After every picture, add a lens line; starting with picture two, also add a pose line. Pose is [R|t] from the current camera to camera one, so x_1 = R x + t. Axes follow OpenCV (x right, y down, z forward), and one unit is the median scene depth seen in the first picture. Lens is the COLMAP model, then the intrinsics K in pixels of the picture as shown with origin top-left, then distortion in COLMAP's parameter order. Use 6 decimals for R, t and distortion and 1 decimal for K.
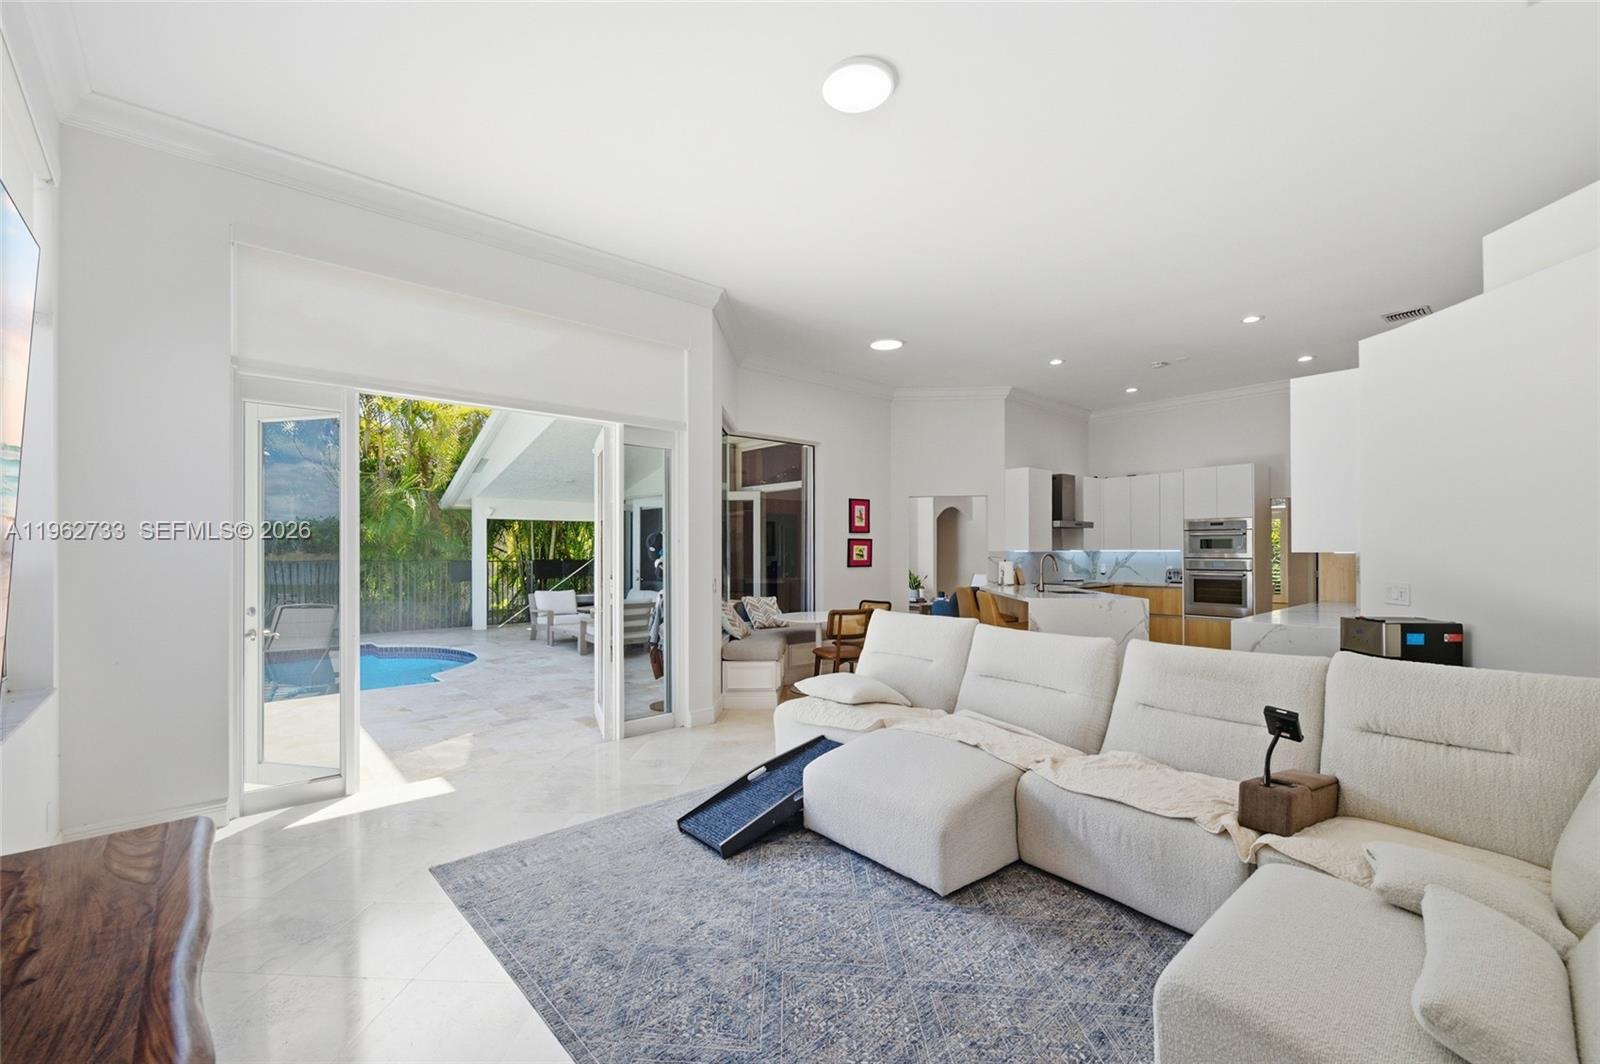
lens RADIAL K [[663.6, 0, 794.7], [0, 663.6, 544.7], [0, 0, 1]] dist [-0.002792, -0.000198]
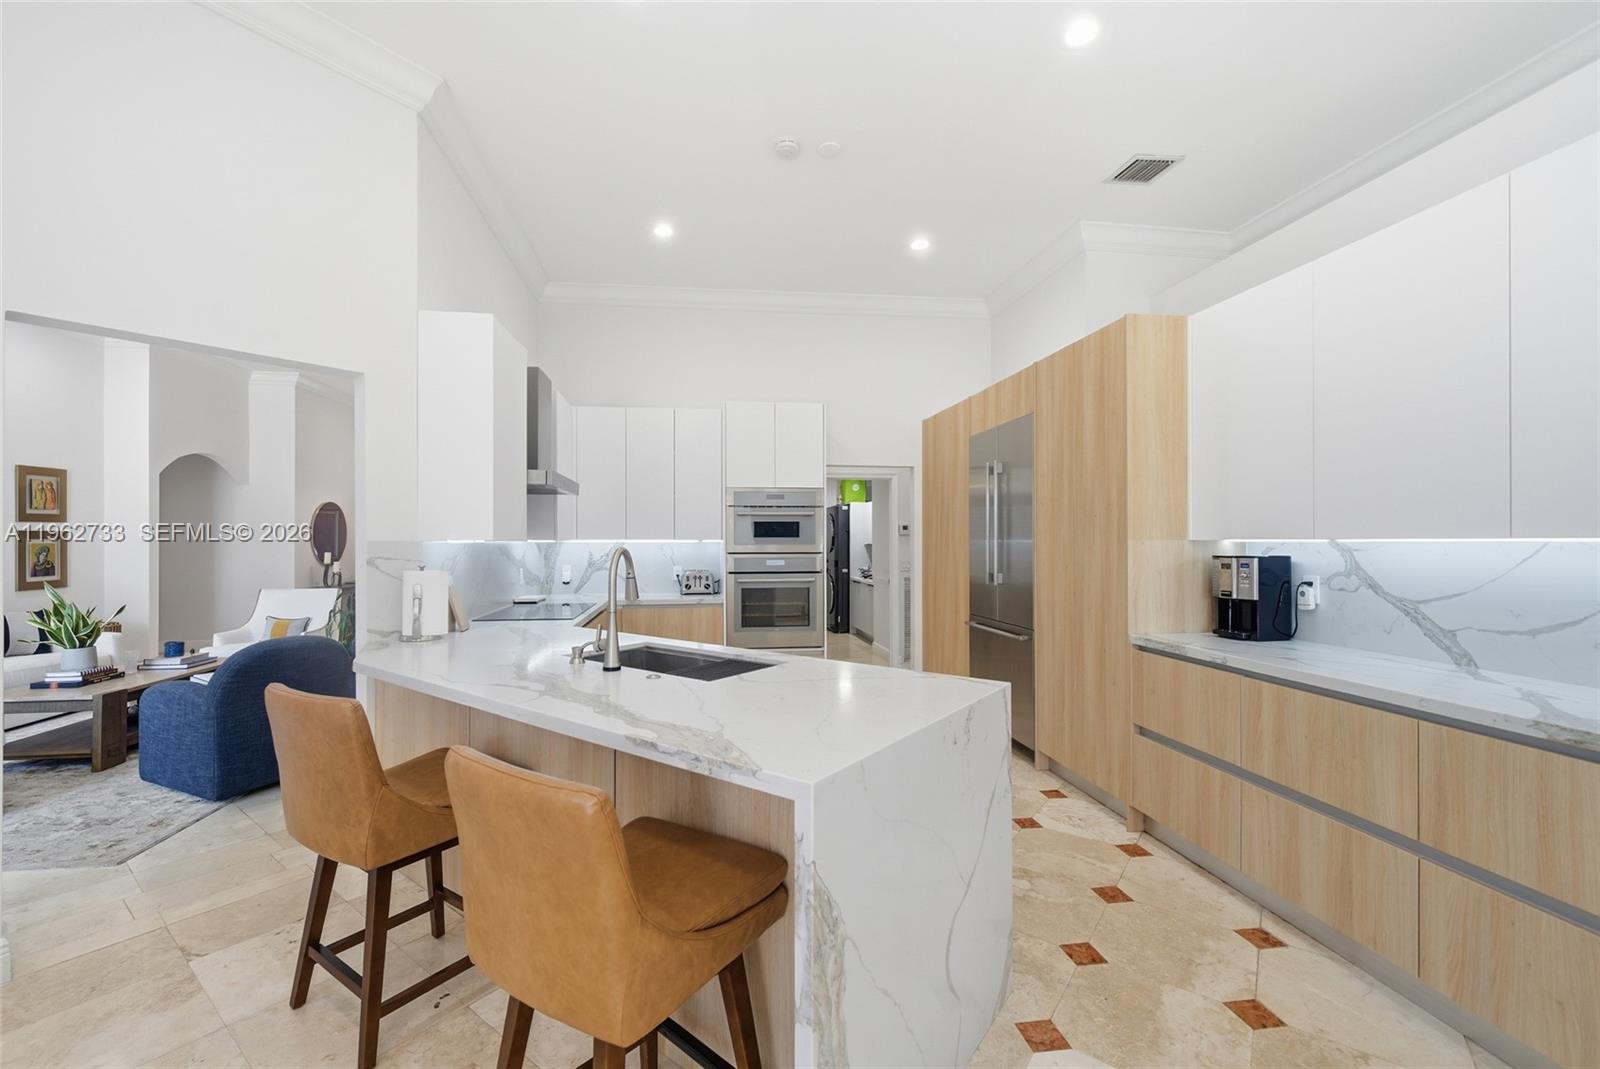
lens RADIAL K [[648.4, 0, 773.3], [0, 648.4, 526.8], [0, 0, 1]] dist [-0.003231, -0.000221]
pose [[0.587176, 0.028661, 0.808952, 0.150949], [-0.009315, 0.999546, -0.028653, 0.012593], [-0.809406, 0.009289, 0.587177, 0.631943]]
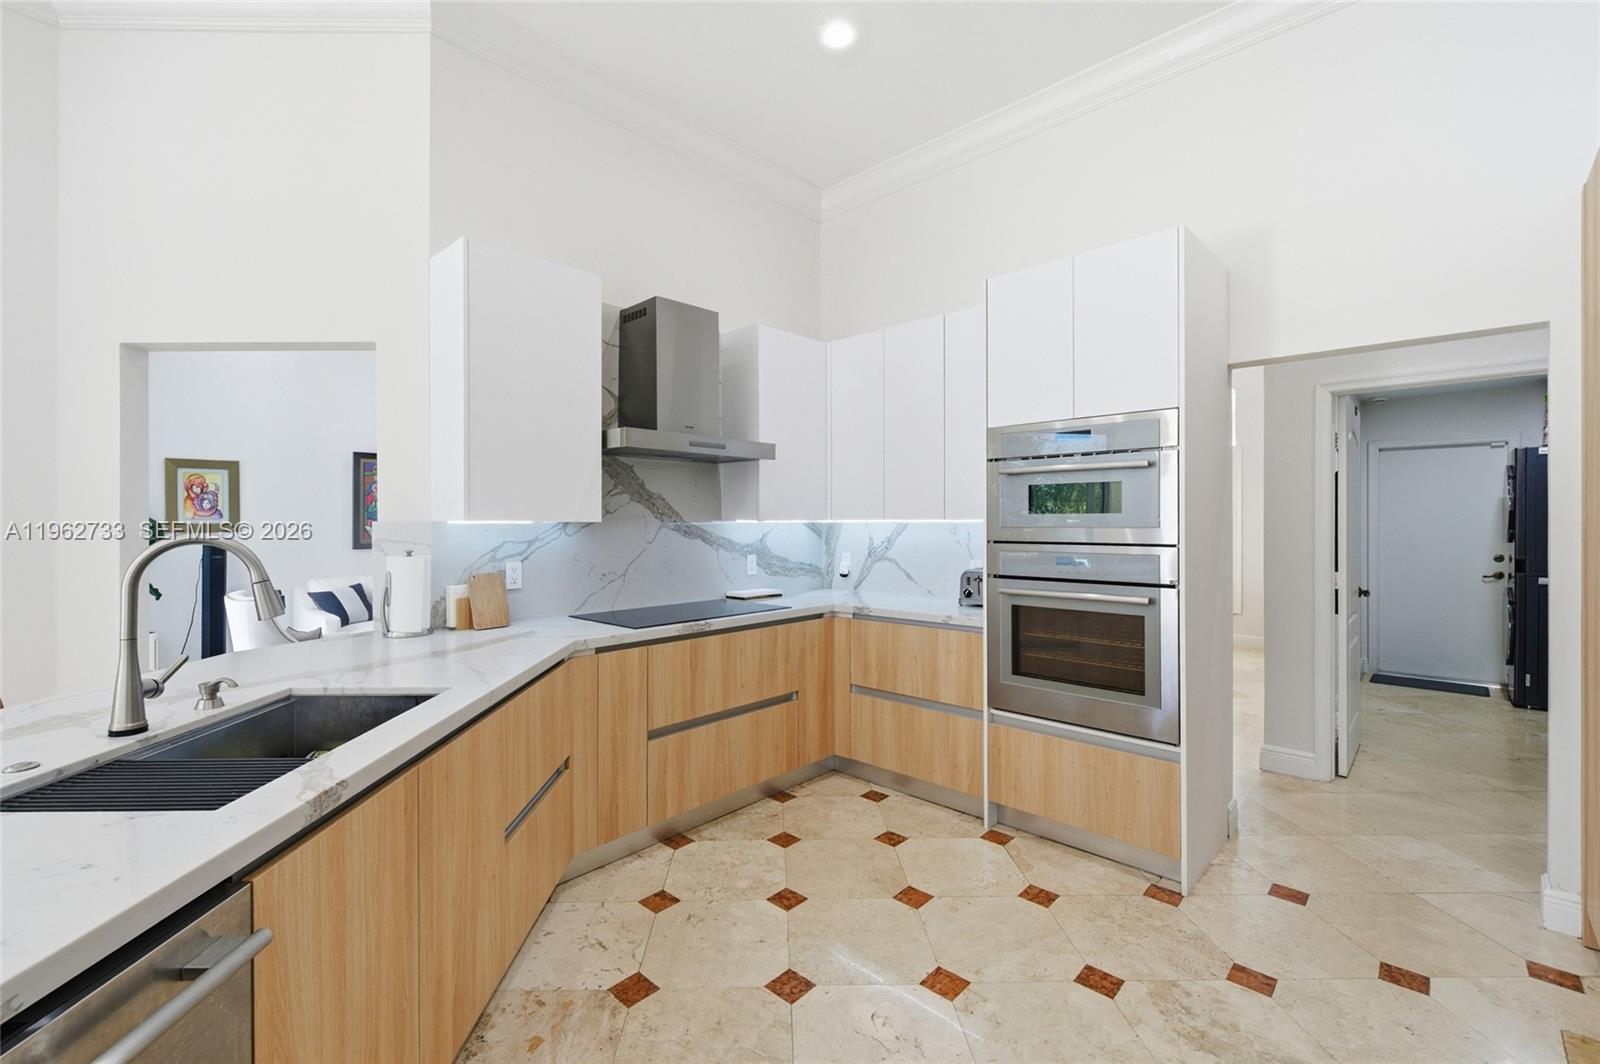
lens RADIAL K [[663.6, 0, 796.7], [0, 663.6, 520.9], [0, 0, 1]] dist [-0.002792, -0.000198]
pose [[0.999339, 0.007313, 0.035617, 0.477238], [-0.007336, 0.999973, 0.000510, 0.009861], [-0.035612, -0.000771, 0.999365, 0.666419]]
